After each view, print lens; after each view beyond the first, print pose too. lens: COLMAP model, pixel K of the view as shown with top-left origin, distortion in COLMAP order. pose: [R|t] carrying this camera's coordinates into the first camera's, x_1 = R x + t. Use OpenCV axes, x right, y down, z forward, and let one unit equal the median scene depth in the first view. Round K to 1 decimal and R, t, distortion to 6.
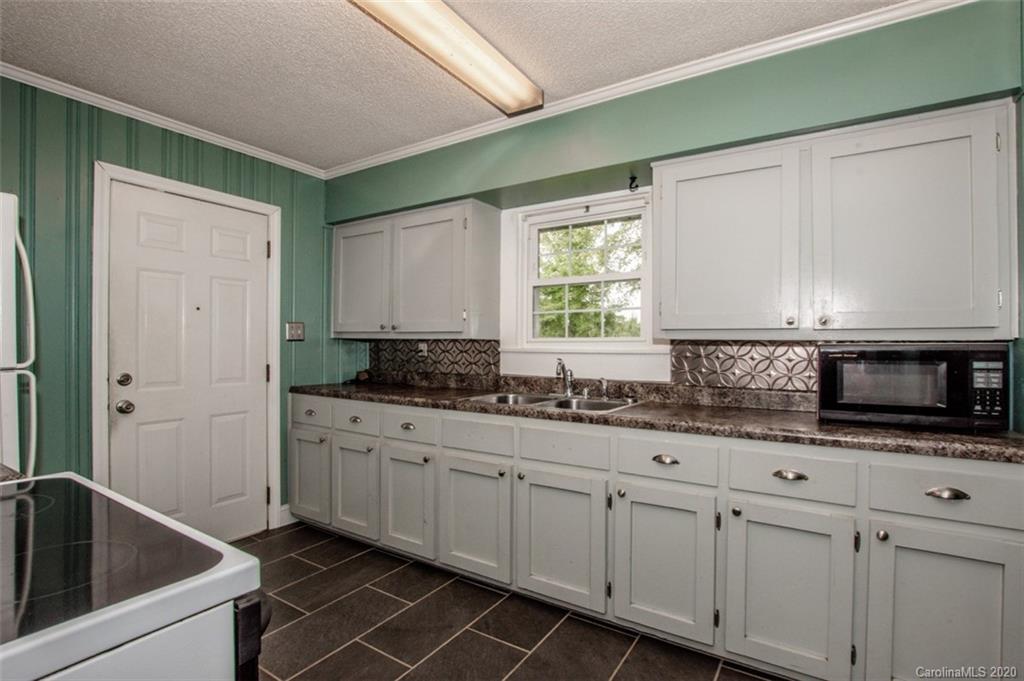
lens RADIAL K [[478.1, 0, 518.1], [0, 478.1, 346.4], [0, 0, 1]] dist [-0.022591, 0.000053]
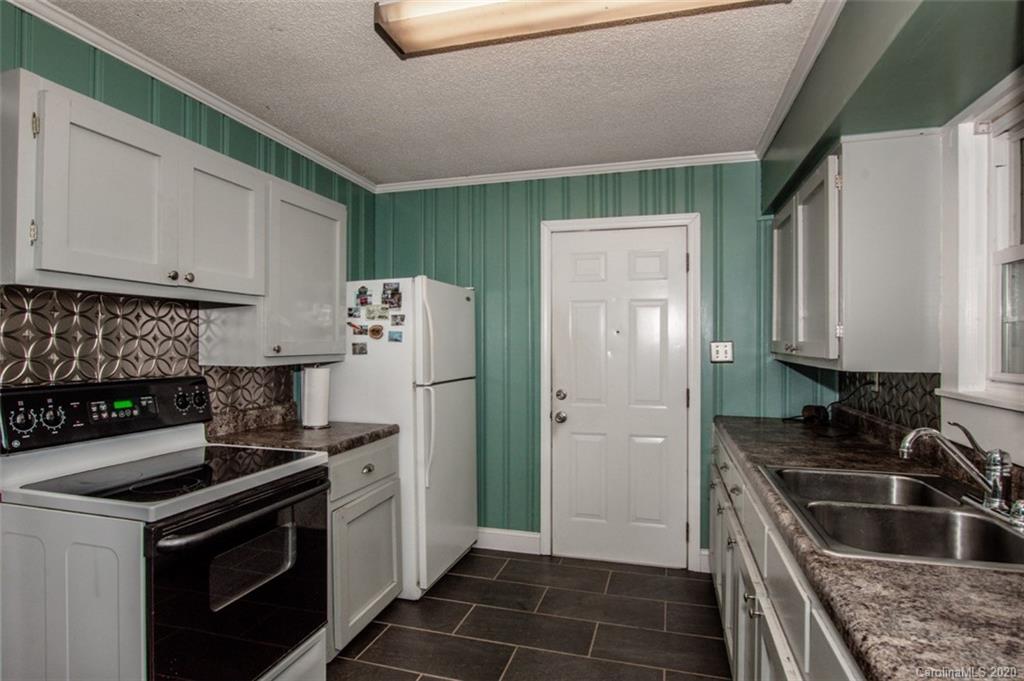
lens RADIAL K [[560.9, 0, 512.0], [0, 560.9, 340.5], [0, 0, 1]] dist [-0.037236, 0.024588]
pose [[0.283918, -0.007208, -0.958822, 0.513048], [-0.003012, 0.999960, -0.008409, -0.055504], [0.958844, 0.005276, 0.283885, 0.467384]]
